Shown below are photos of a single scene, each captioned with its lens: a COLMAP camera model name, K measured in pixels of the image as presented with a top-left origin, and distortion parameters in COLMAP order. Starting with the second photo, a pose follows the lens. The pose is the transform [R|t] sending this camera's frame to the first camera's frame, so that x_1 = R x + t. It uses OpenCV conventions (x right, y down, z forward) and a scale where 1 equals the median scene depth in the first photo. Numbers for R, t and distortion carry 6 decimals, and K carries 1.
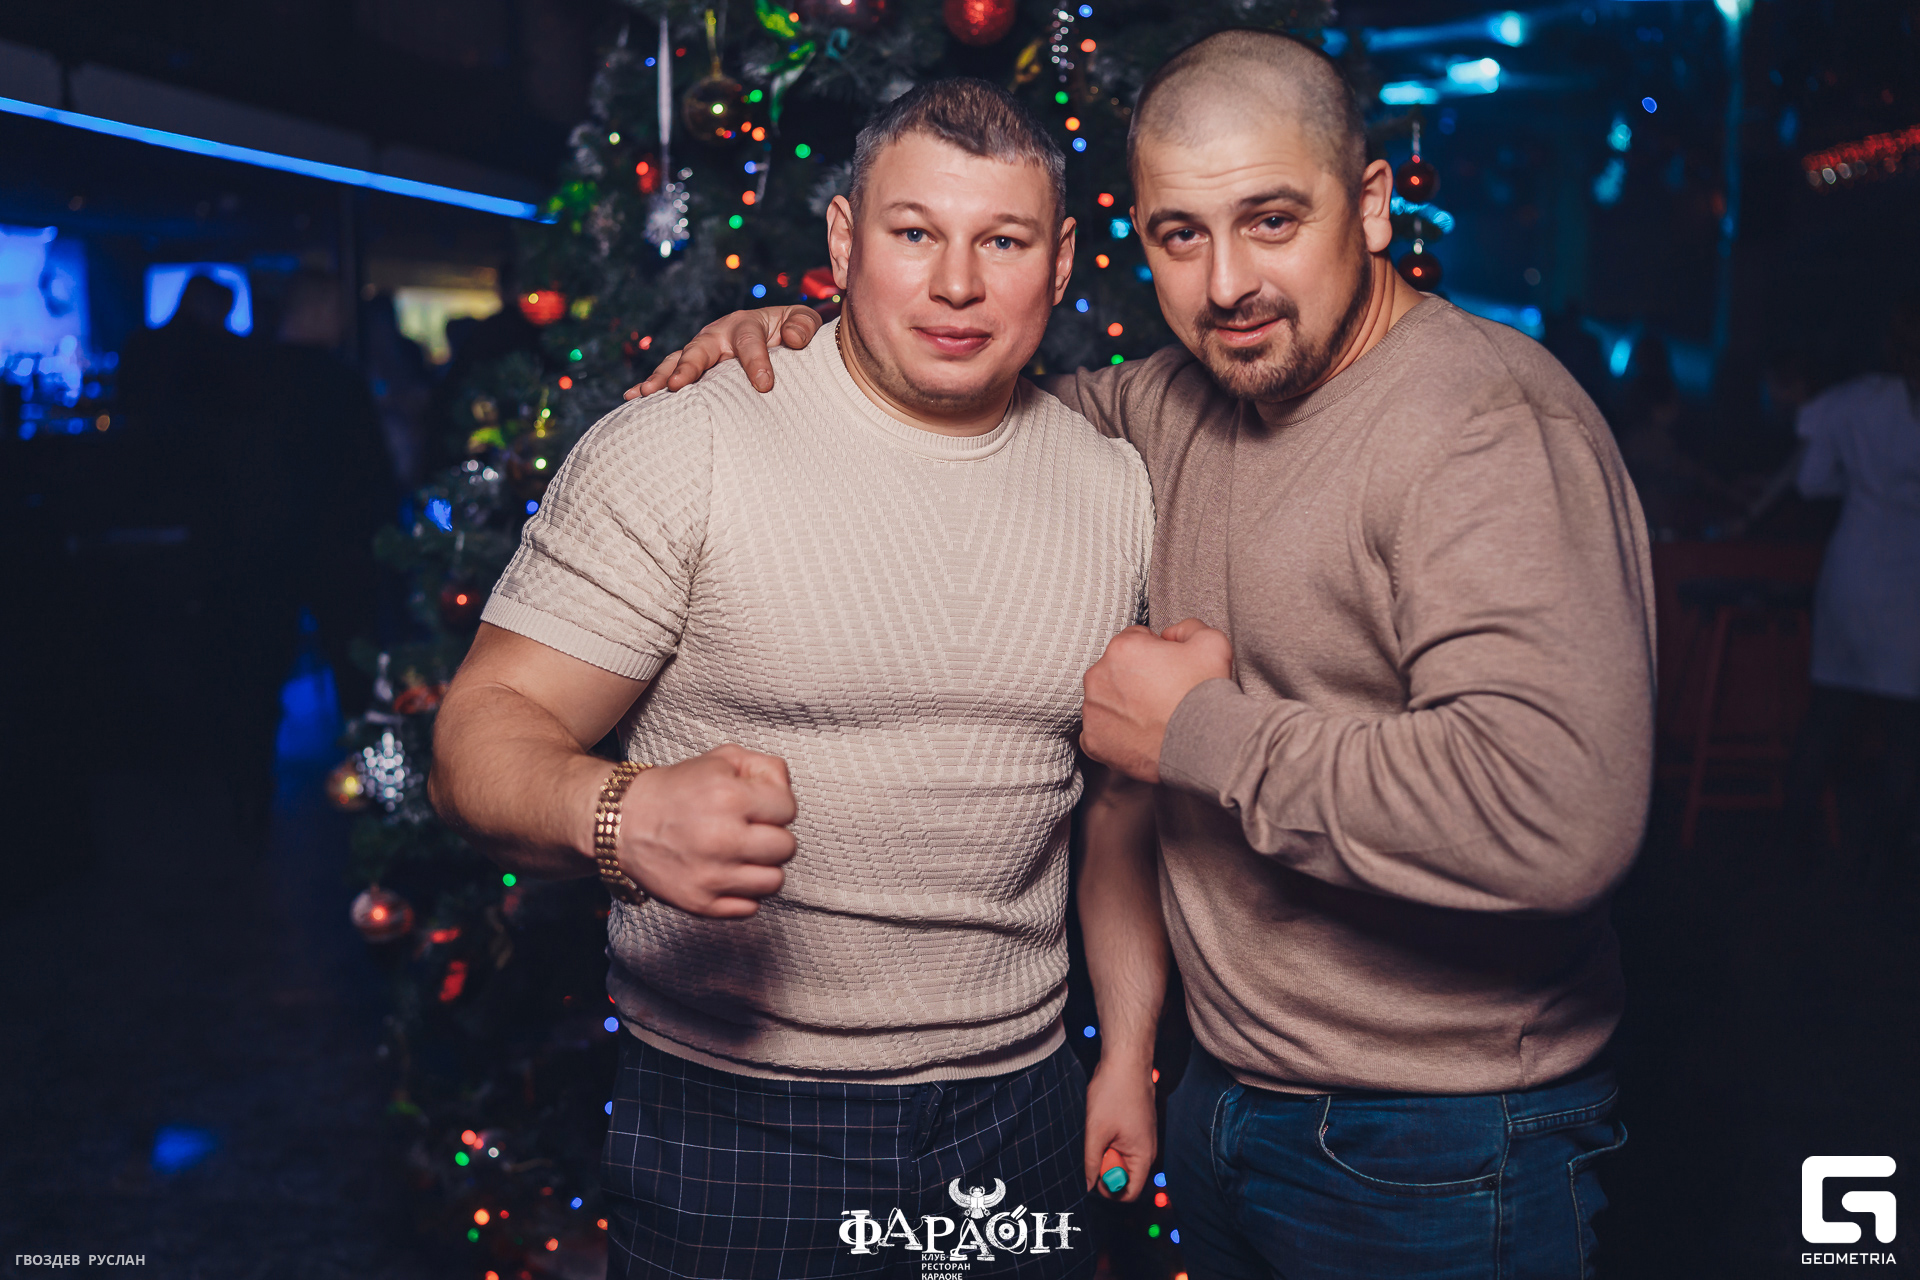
lens RADIAL K [[1847.0, 0, 976.6], [0, 1847.0, 618.3], [0, 0, 1]] dist [-0.040892, 0.000000]
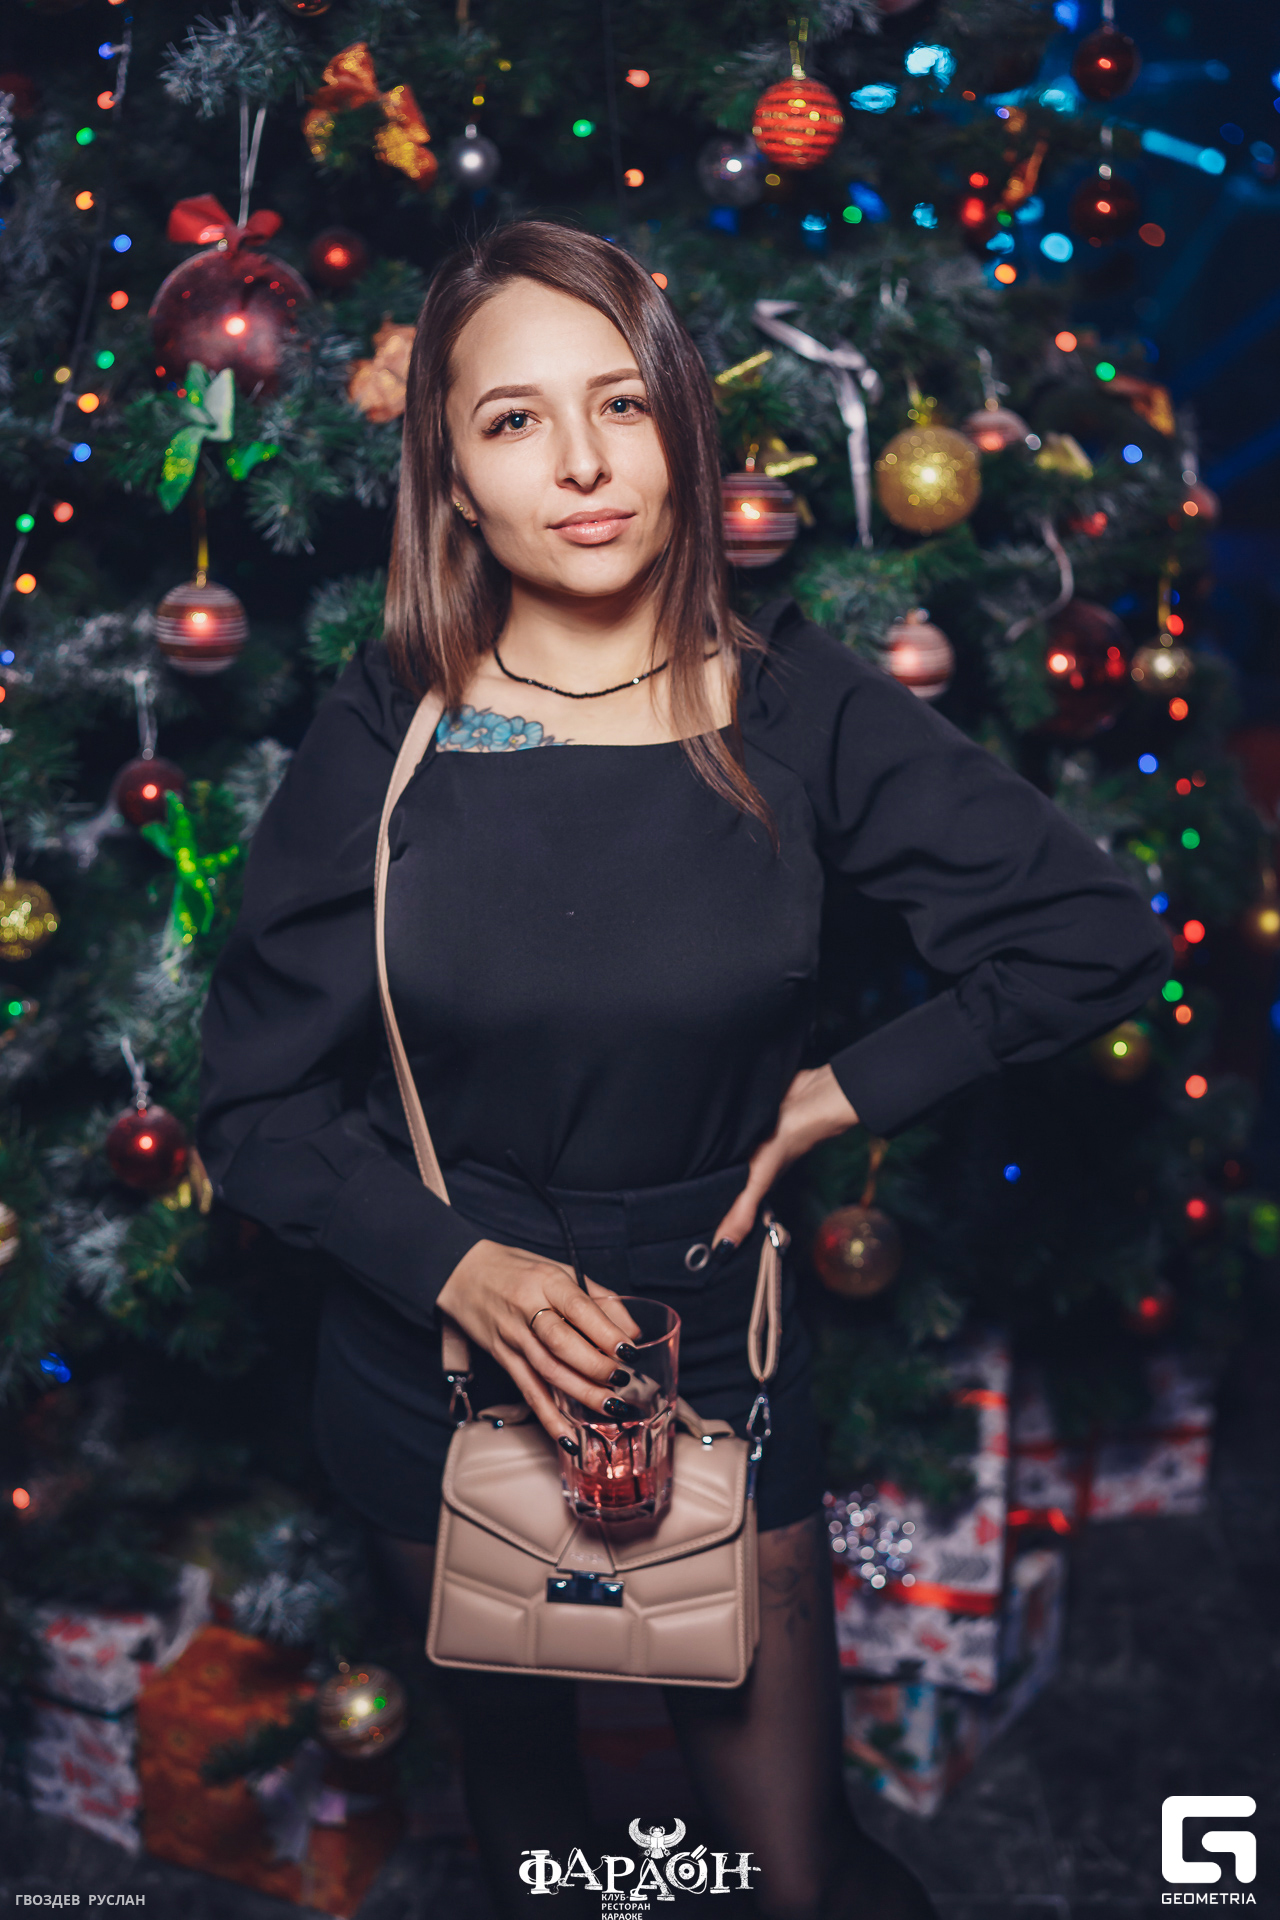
lens RADIAL K [[1847.0, 0, 625.2], [0, 1847.0, 931.3], [0, 0, 1]] dist [-0.040892, 0.000000]
pose [[0.999505, -0.024803, 0.019361, 0.042202], [0.021962, 0.990571, 0.135227, -0.017359], [-0.022532, -0.134735, 0.990625, 0.304161]]
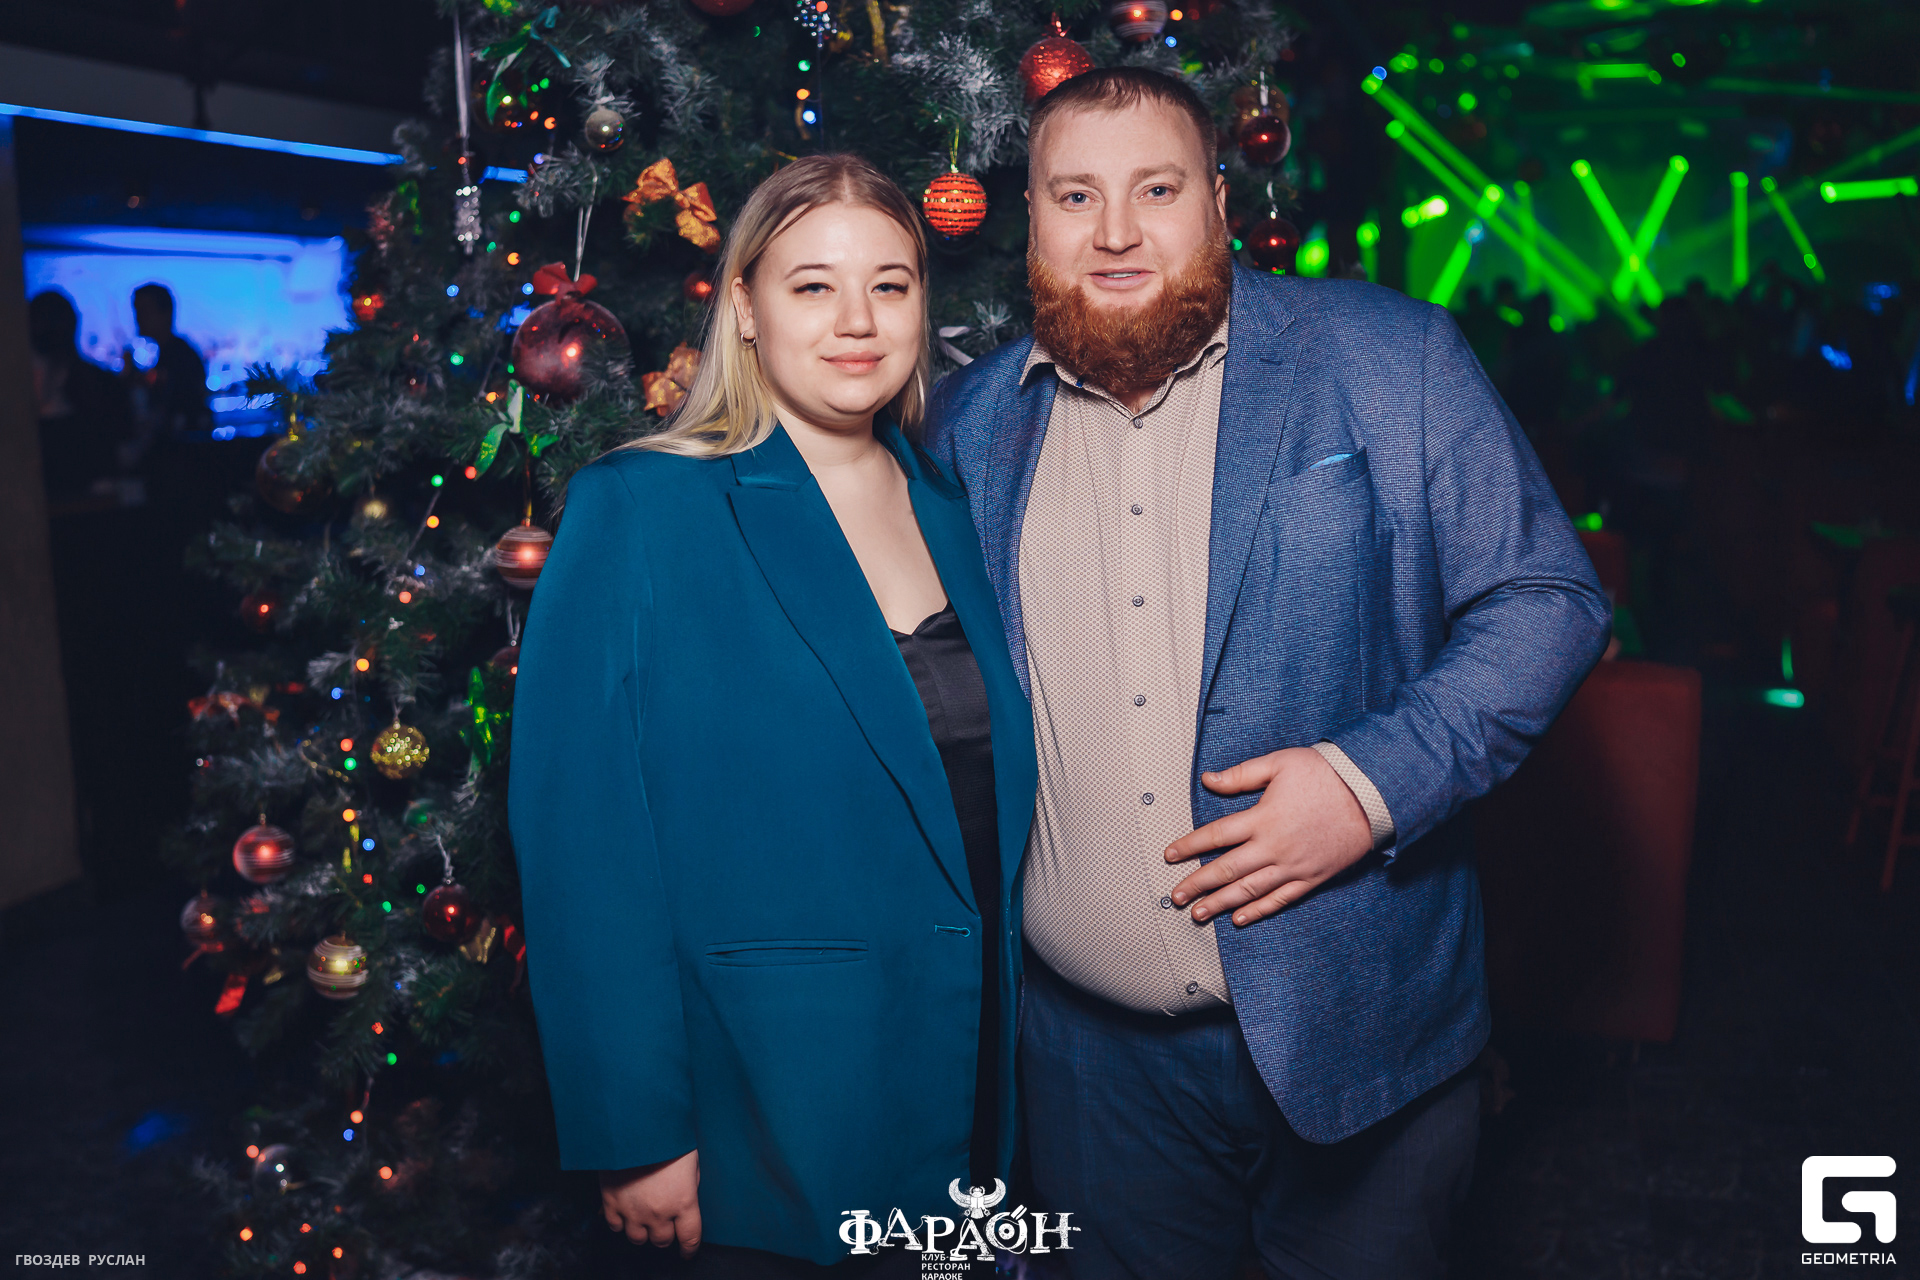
lens RADIAL K [[1847.0, 0, 967.0], [0, 1847.0, 612.4], [0, 0, 1]] dist [-0.040892, 0.000000]
pose [[0.973706, 0.009968, -0.227591, 0.310925], [-0.008429, 0.999935, 0.007732, -0.018817], [0.227654, -0.005610, 0.973726, 0.121253]]
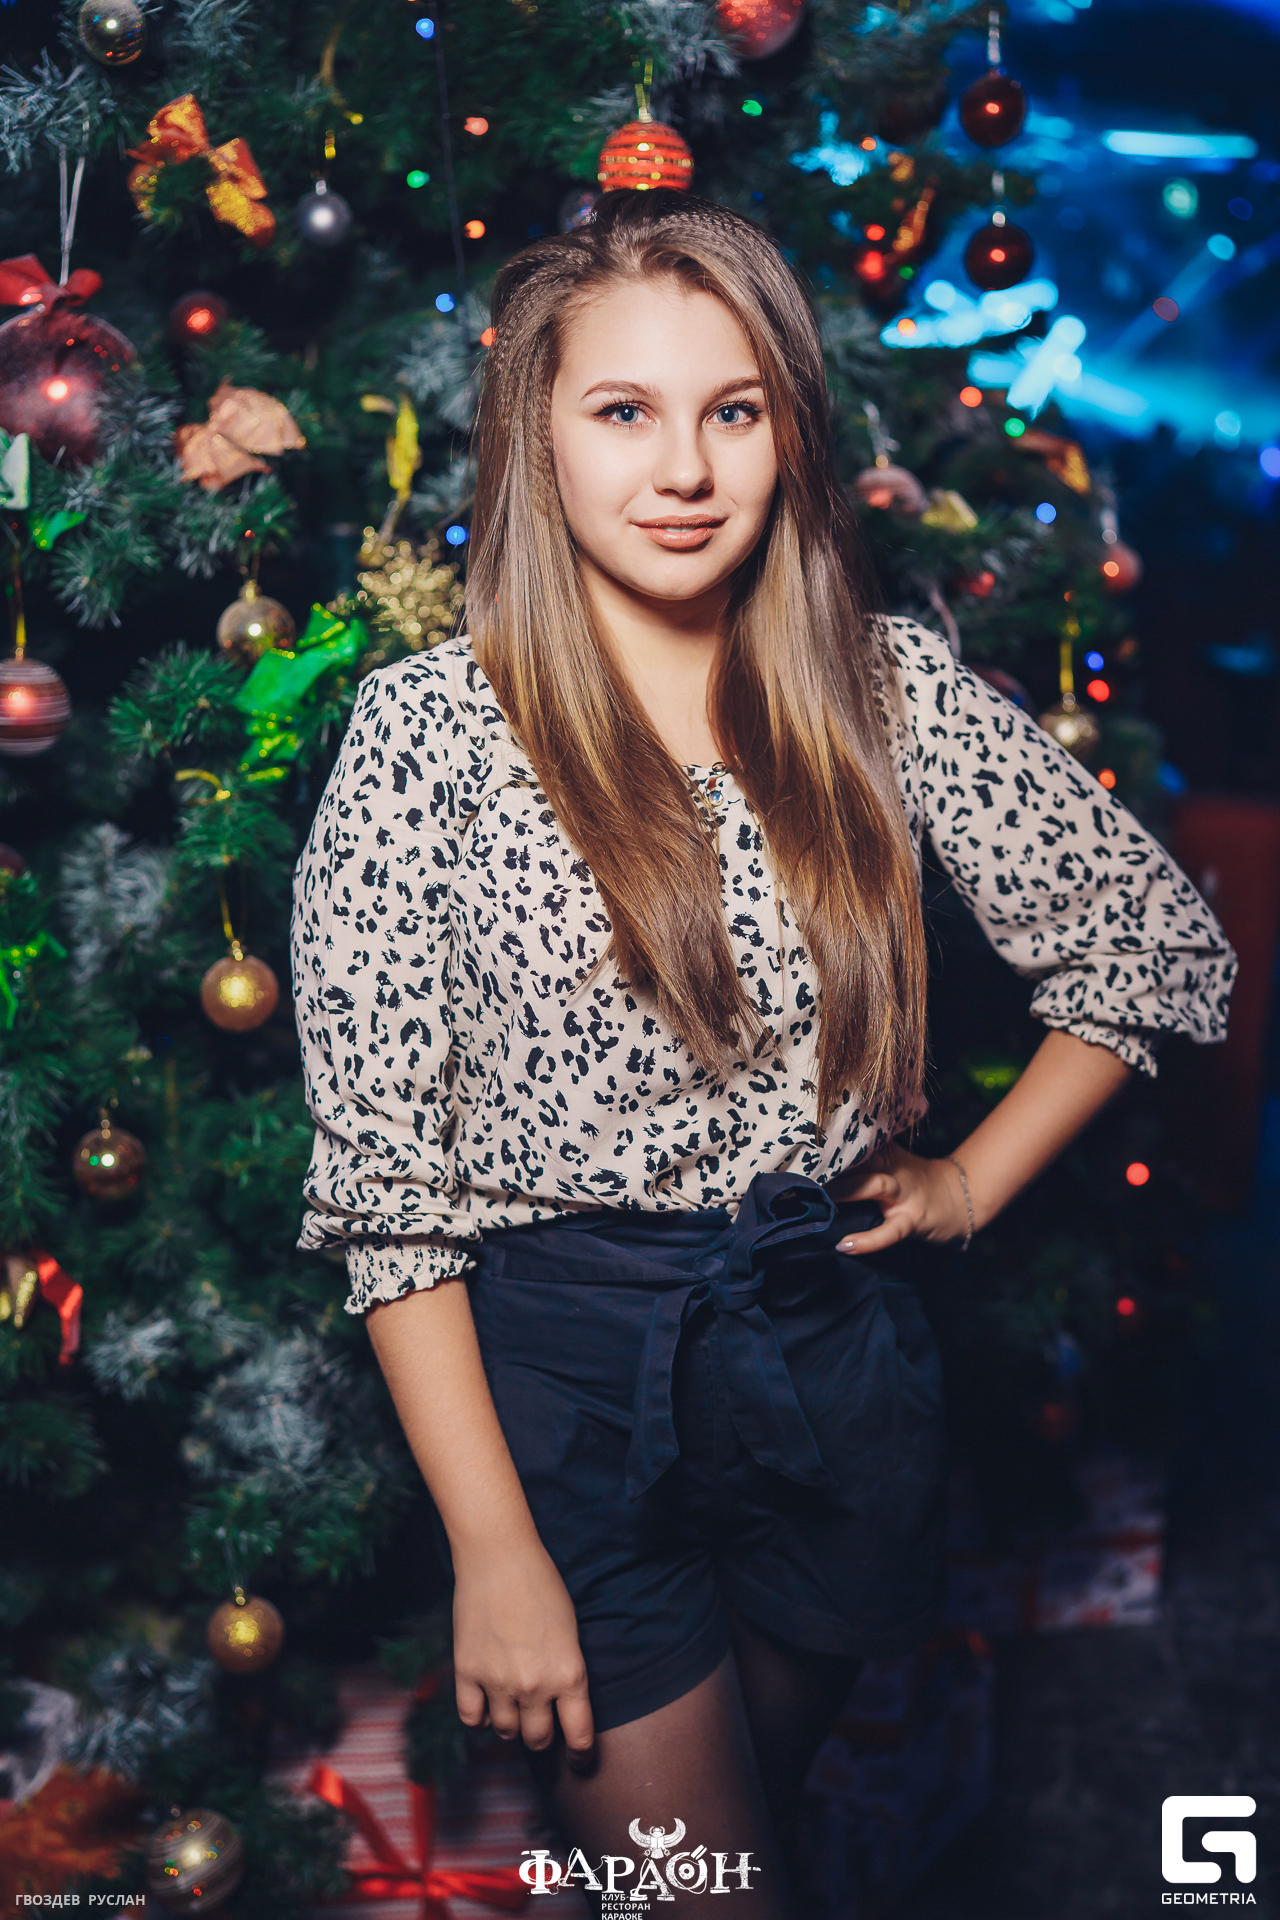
lens RADIAL K [[1847.0, 0, 630.2], [0, 1847.0, 949.3], [0, 0, 1]] dist [-0.040892, 0.000000]
pose [[0.999387, -0.034790, 0.003982, 0.100442], [0.034185, 0.993951, 0.104371, -0.015459], [-0.007589, -0.104171, 0.994530, 0.339468]]
